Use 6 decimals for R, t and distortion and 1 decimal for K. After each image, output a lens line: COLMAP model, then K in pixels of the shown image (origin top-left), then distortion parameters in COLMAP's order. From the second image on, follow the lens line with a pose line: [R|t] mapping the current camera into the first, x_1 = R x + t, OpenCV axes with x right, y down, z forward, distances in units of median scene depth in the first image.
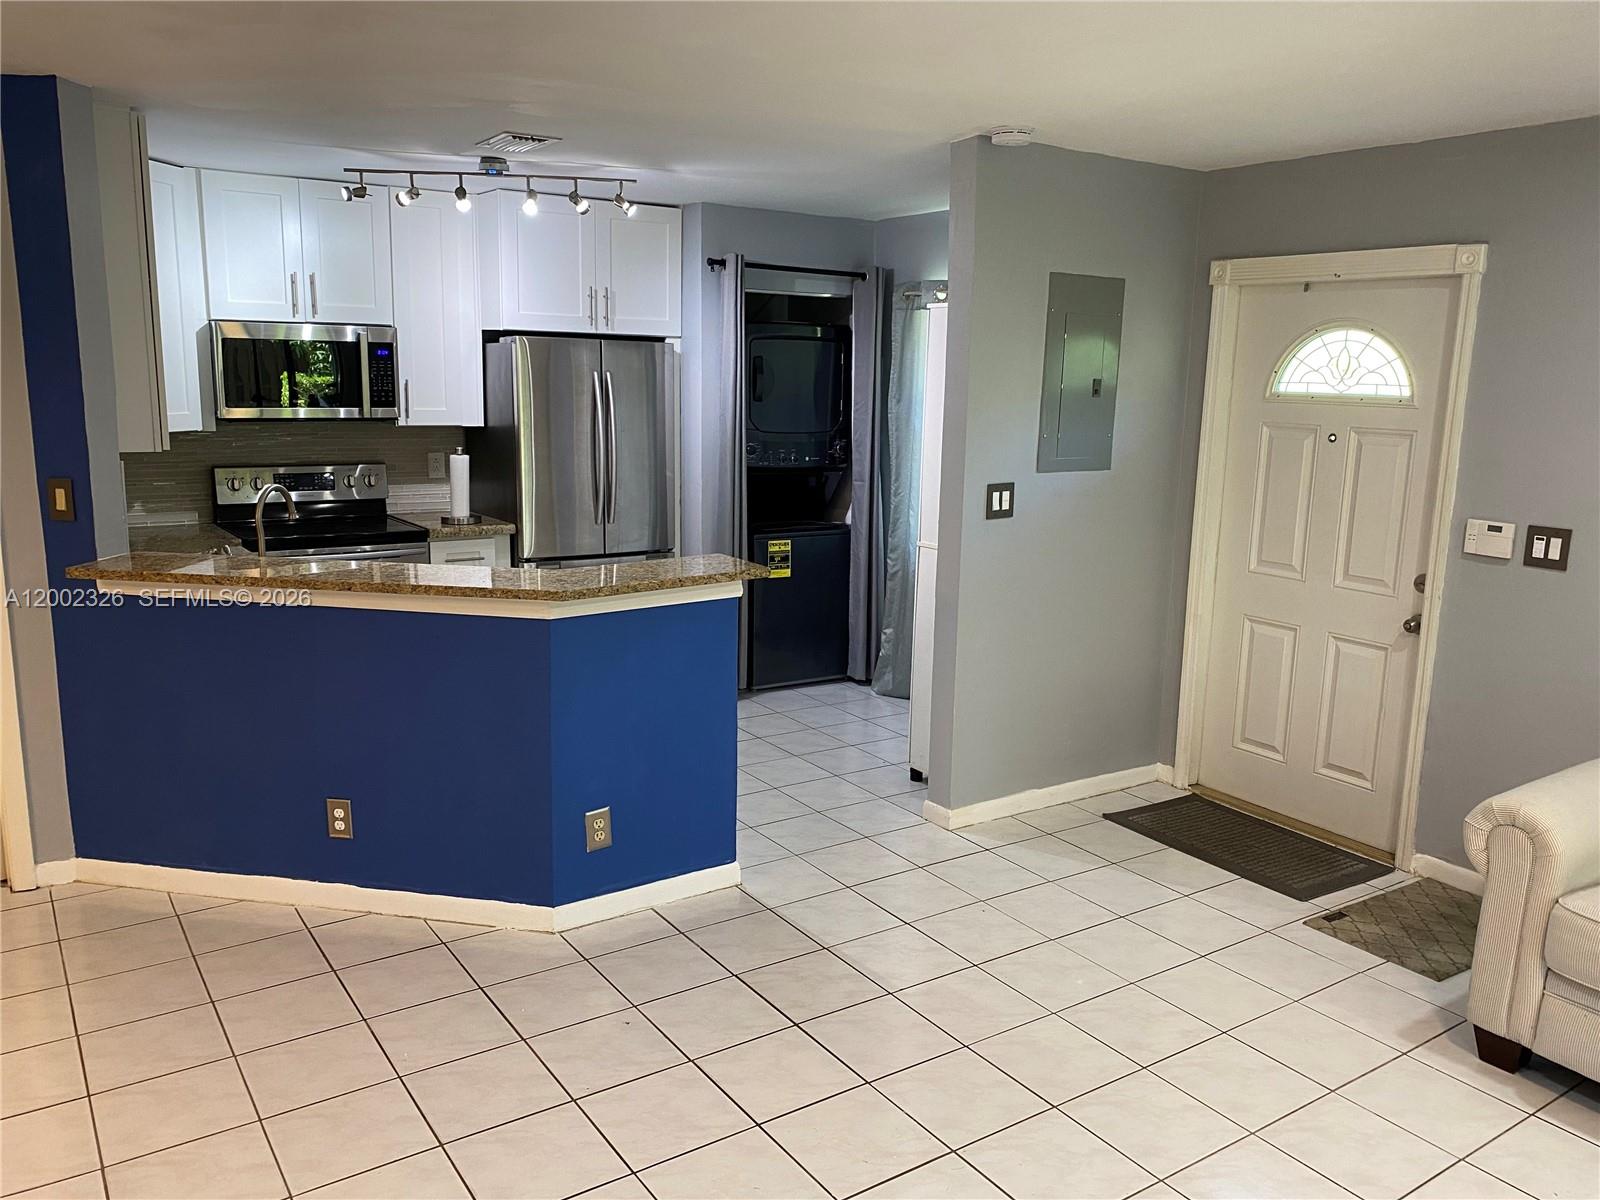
lens RADIAL K [[1220.5, 0, 800.0], [0, 1220.5, 600.0], [0, 0, 1]] dist [0.002326, -0.009438]
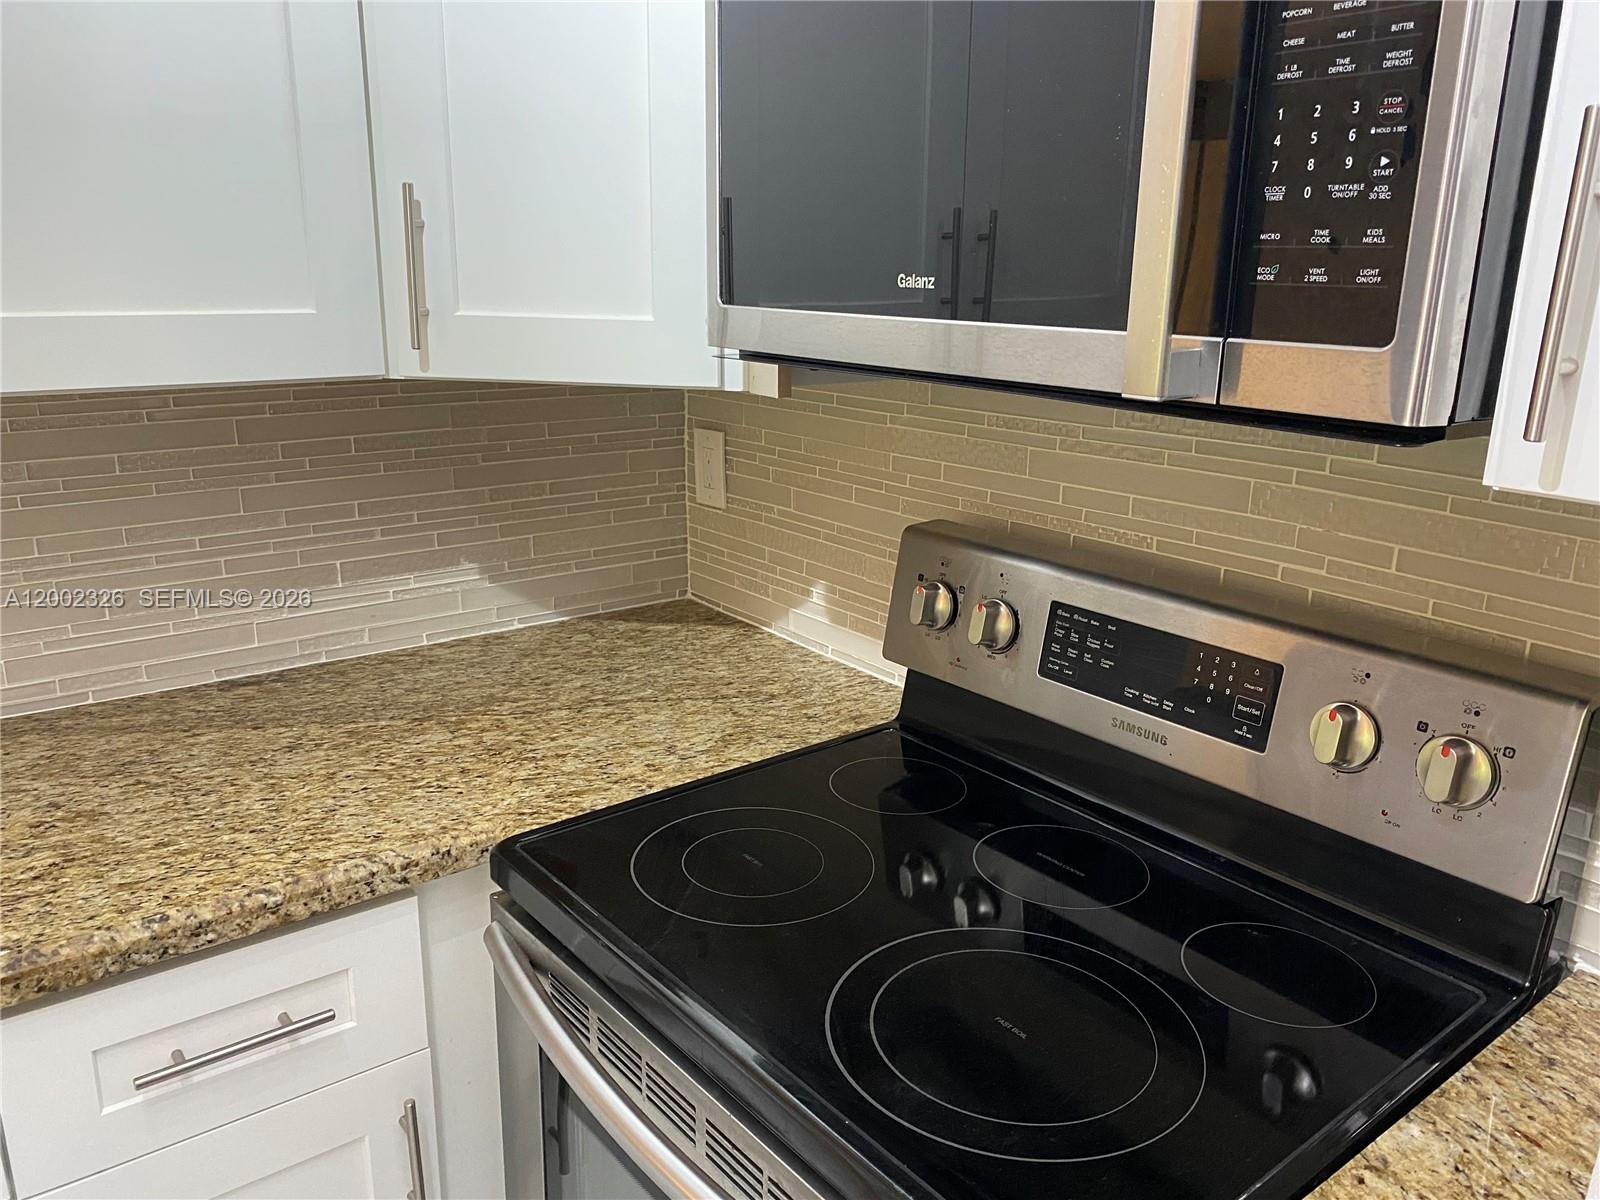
lens RADIAL K [[1220.5, 0, 800.0], [0, 1220.5, 600.0], [0, 0, 1]] dist [0.002326, -0.009438]
pose [[0.076871, 0.245334, -0.966386, -0.247361], [-0.203869, 0.952643, 0.225629, -0.177208], [0.975976, 0.179672, 0.123246, 1.108128]]
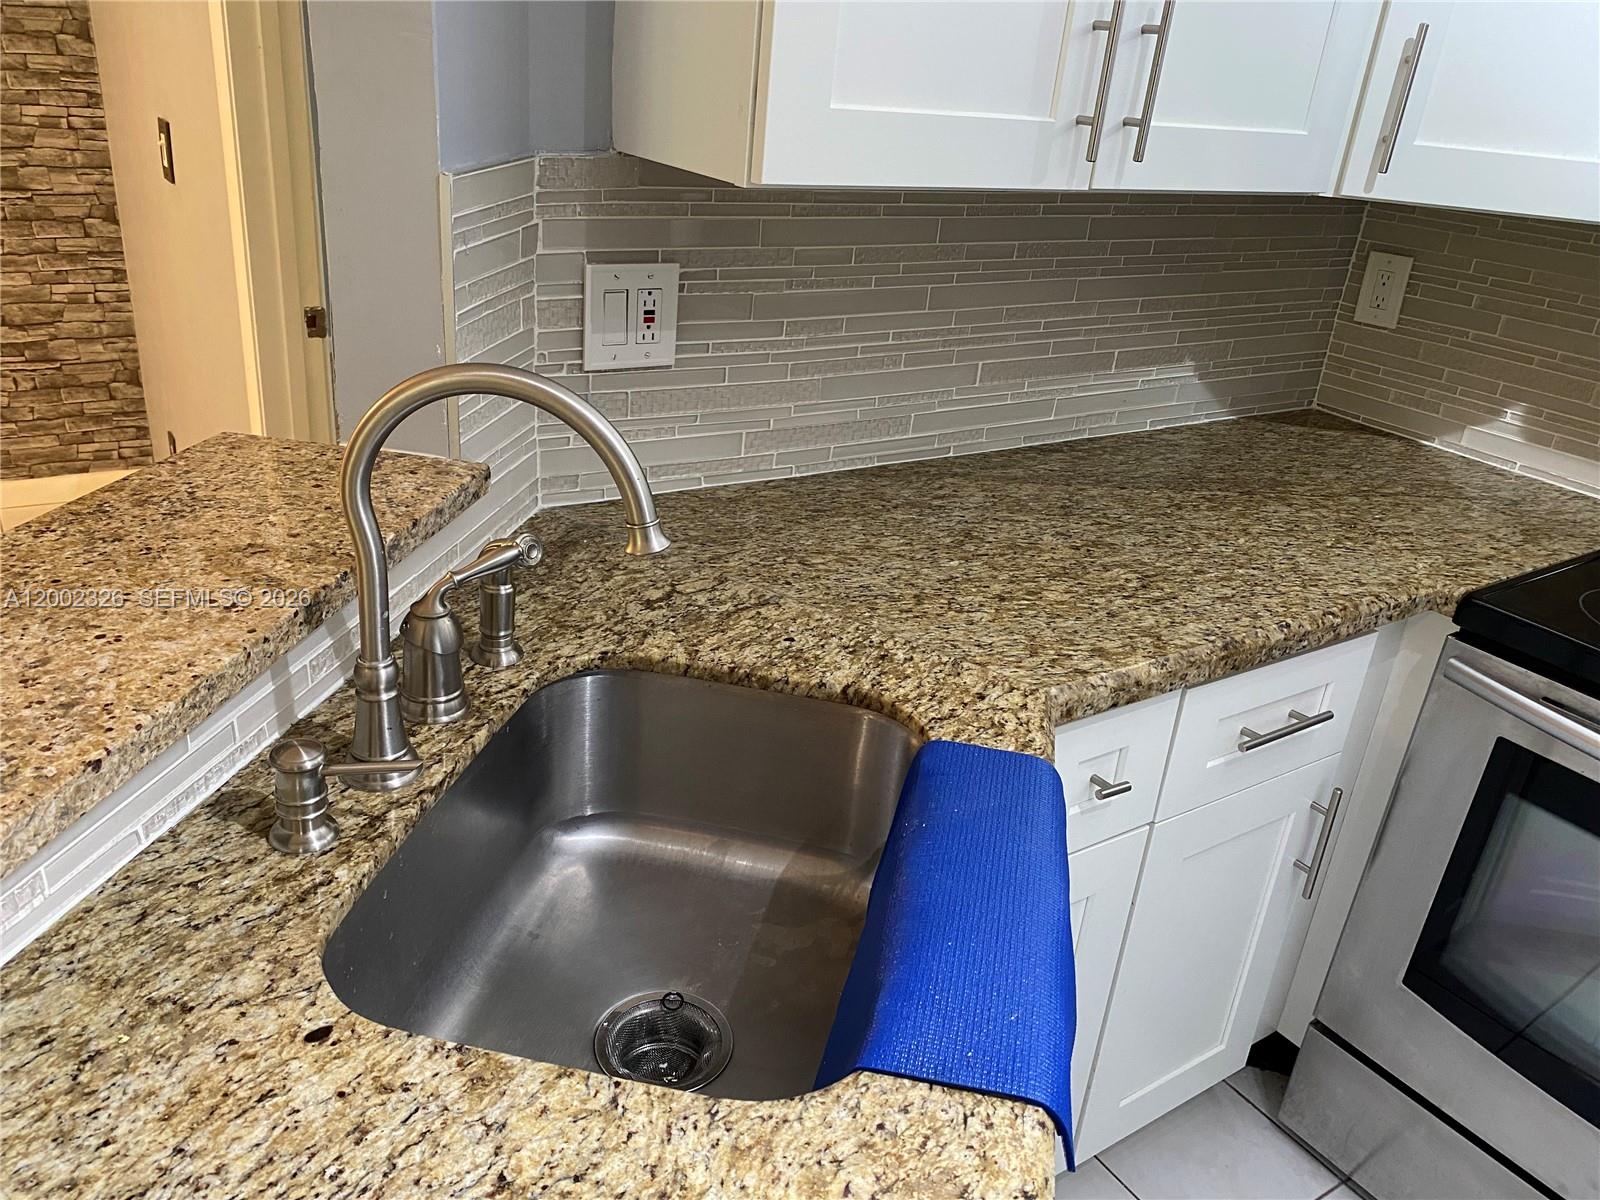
lens RADIAL K [[1245.6, 0, 767.3], [0, 1245.6, 597.5], [0, 0, 1]] dist [0.008481, -0.003515]
pose [[-0.007303, 0.388047, -0.921611, -0.182658], [-0.269378, 0.886801, 0.375525, -0.128435], [0.963007, 0.251004, 0.098055, 0.868489]]
